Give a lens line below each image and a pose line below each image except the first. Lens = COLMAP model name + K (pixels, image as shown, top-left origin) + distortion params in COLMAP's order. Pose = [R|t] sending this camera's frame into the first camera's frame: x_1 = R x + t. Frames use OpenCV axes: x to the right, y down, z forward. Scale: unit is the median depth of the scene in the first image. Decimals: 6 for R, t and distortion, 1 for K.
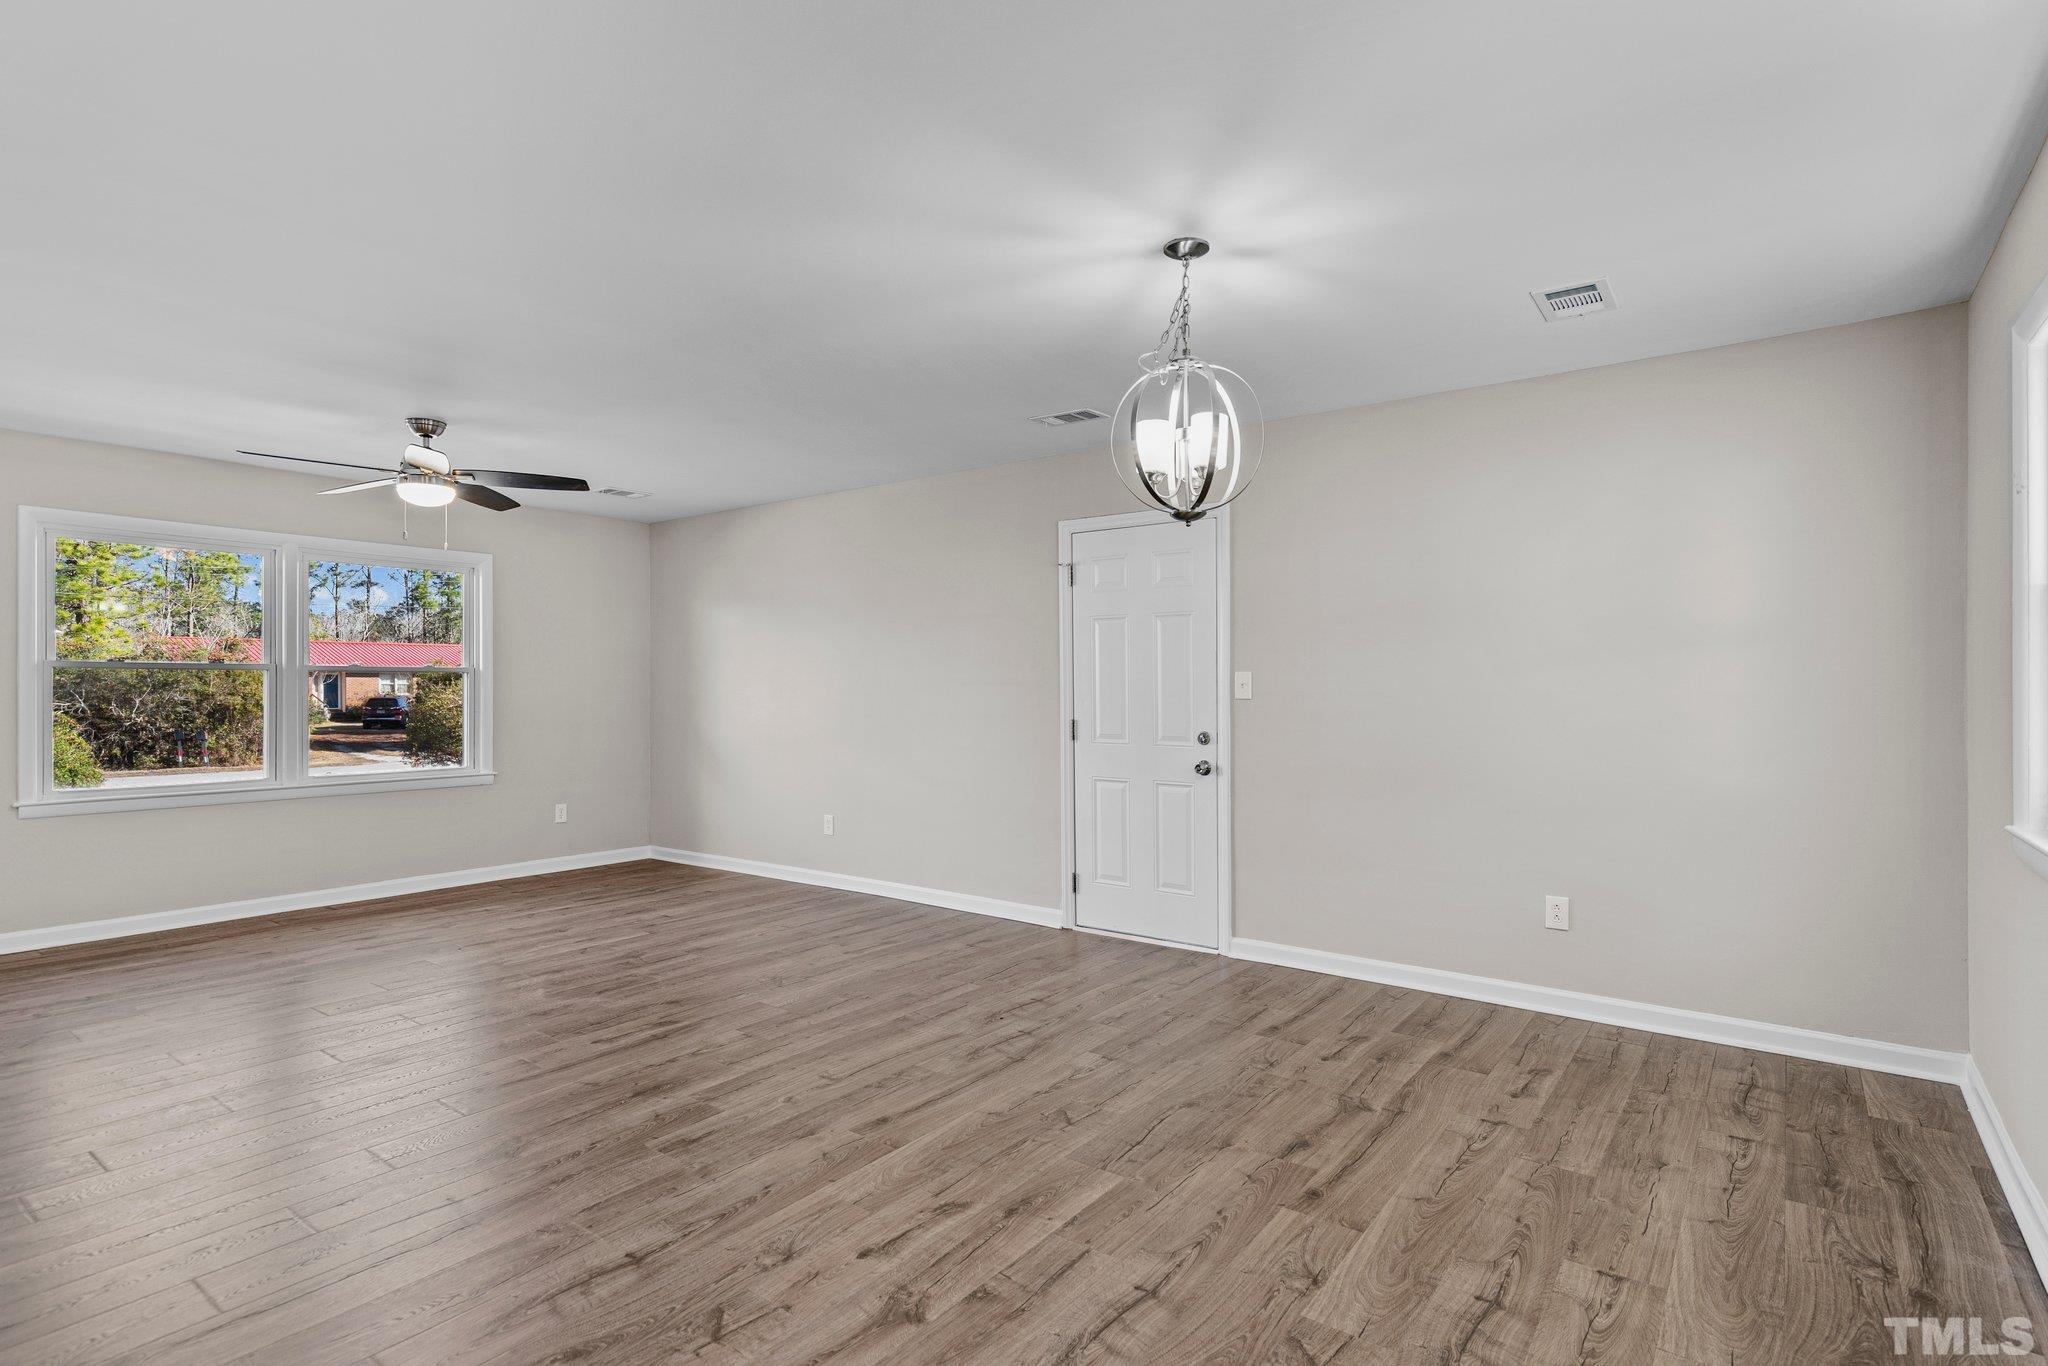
lens RADIAL K [[1011.8, 0, 1030.9], [0, 1011.8, 692.0], [0, 0, 1]] dist [-0.003560, 0.002491]
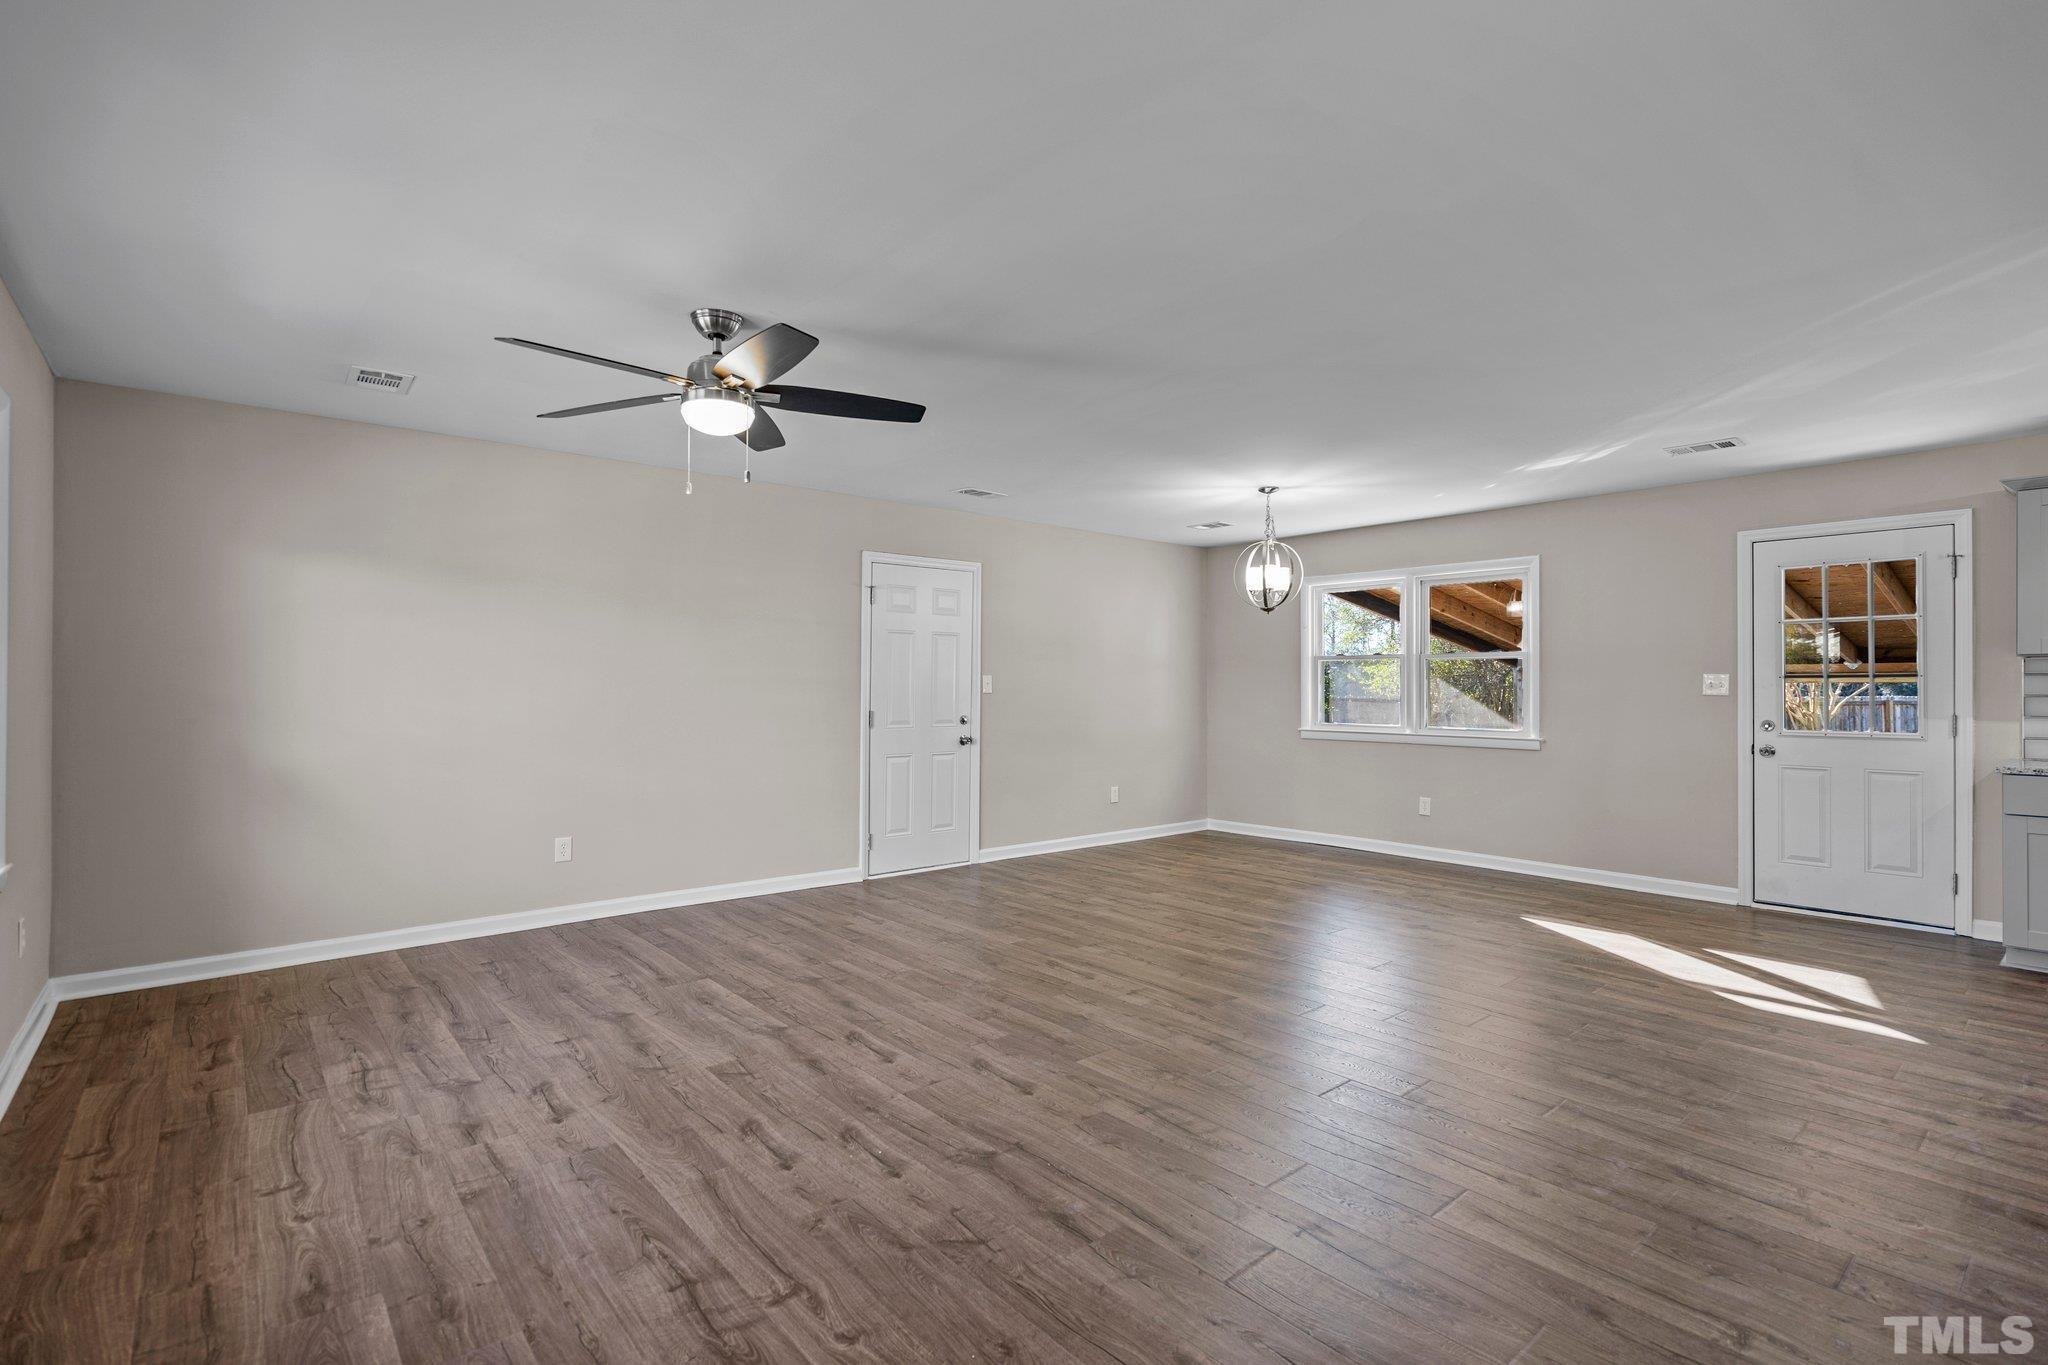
lens RADIAL K [[938.2, 0, 1014.5], [0, 938.2, 670.3], [0, 0, 1]] dist [-0.001089, 0.001065]
pose [[0.233129, 0.017119, 0.972295, -1.195366], [0.002600, 0.999830, -0.018227, -0.001441], [-0.972442, 0.006777, 0.233045, 0.637673]]
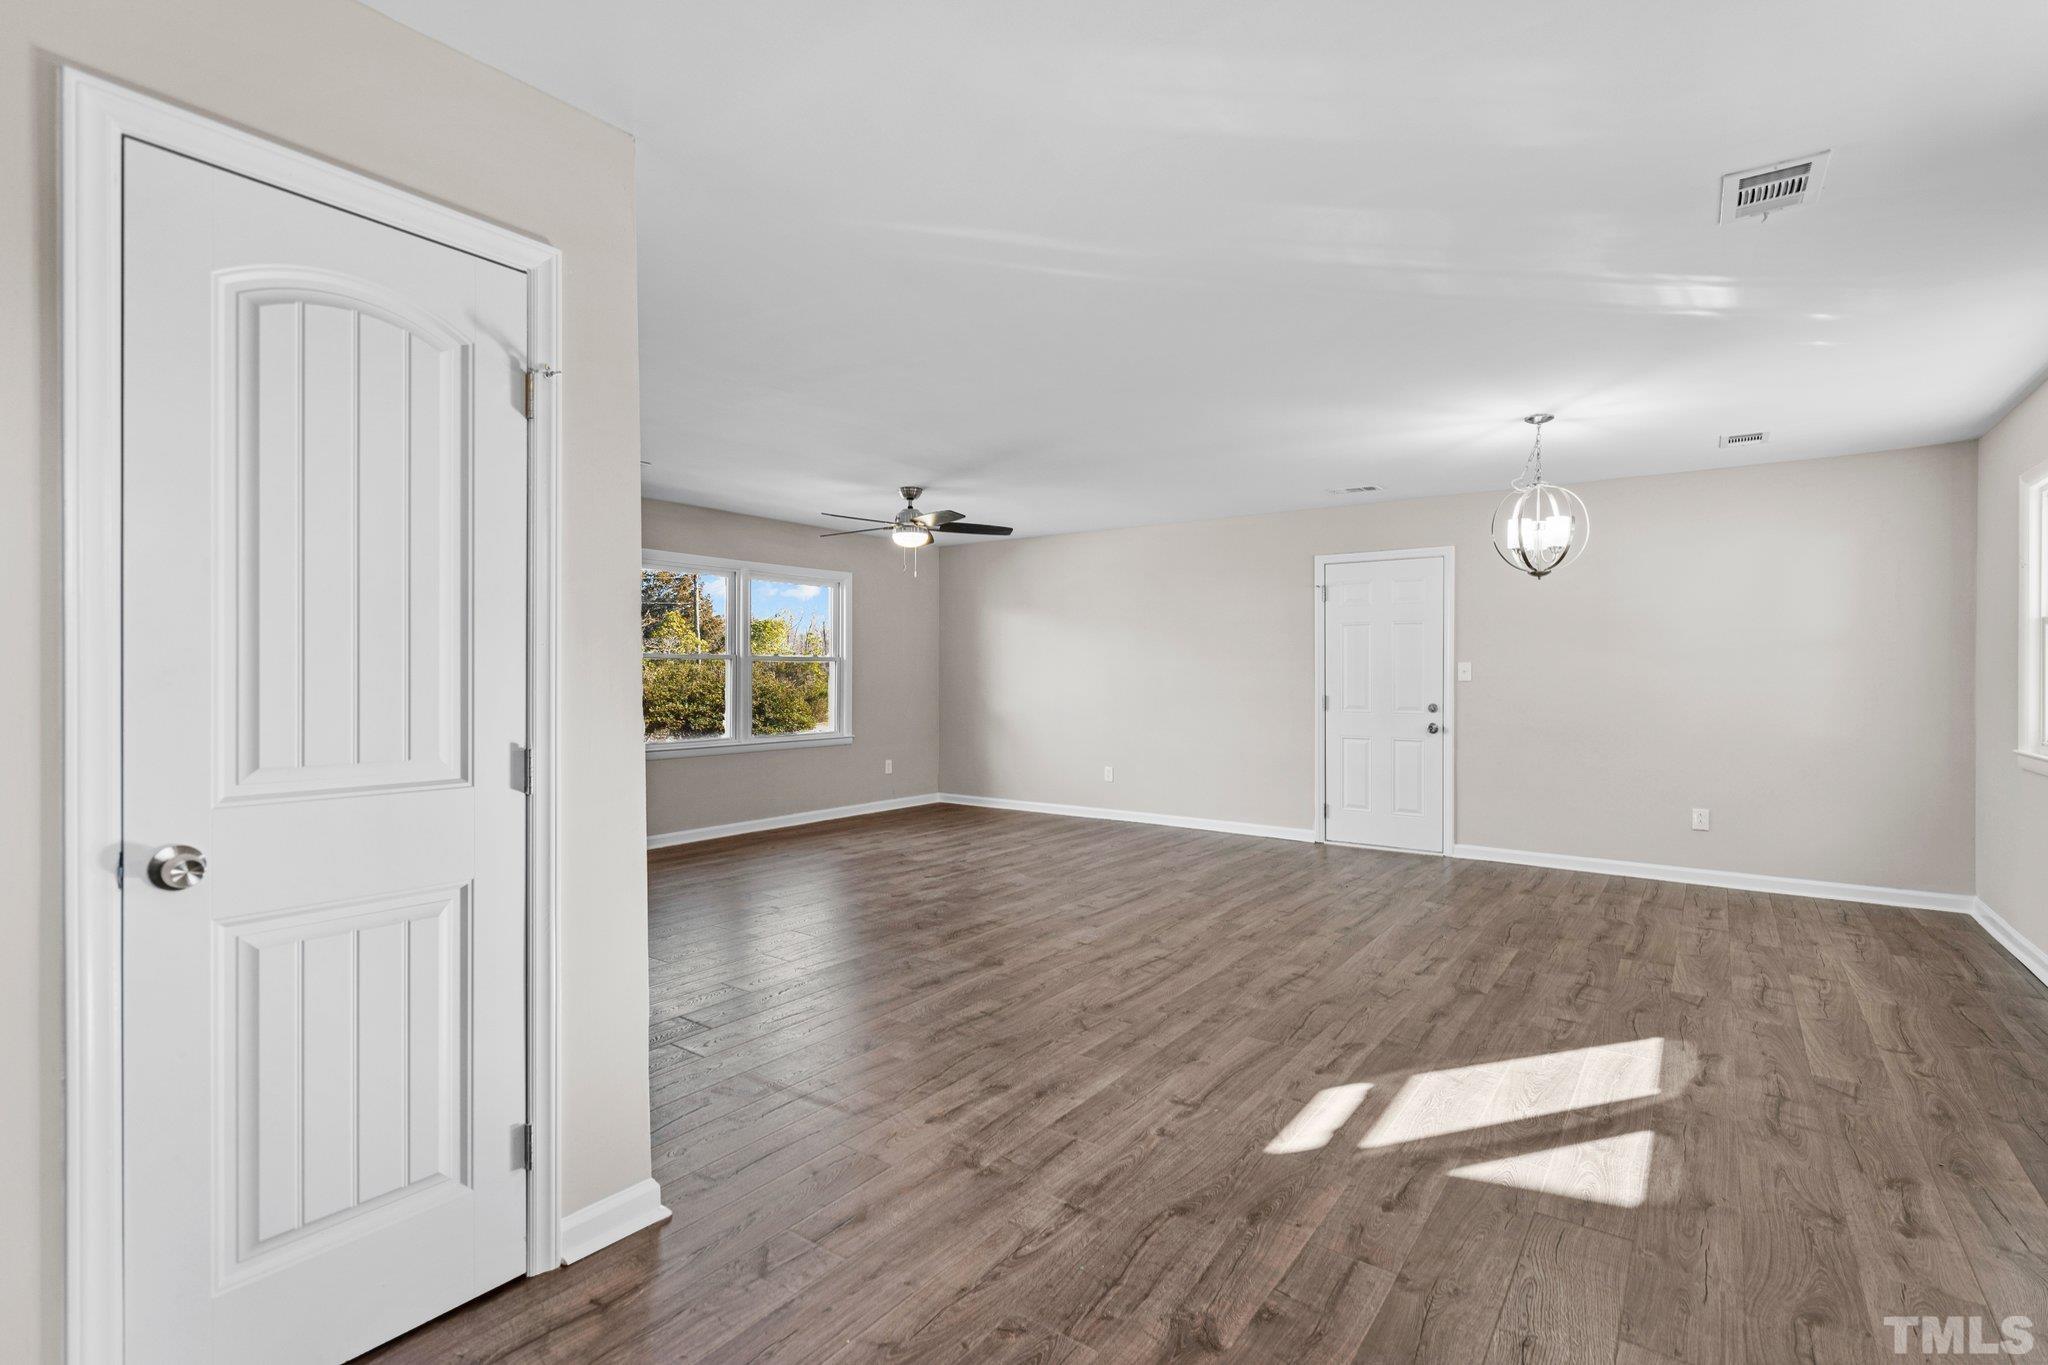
lens RADIAL K [[938.2, 0, 1040.1], [0, 938.2, 680.2], [0, 0, 1]] dist [-0.001089, 0.001065]
pose [[0.999867, 0.002233, 0.016125, -0.432946], [-0.002264, 0.999996, 0.001900, 0.004786], [-0.016121, -0.001936, 0.999868, -0.351032]]
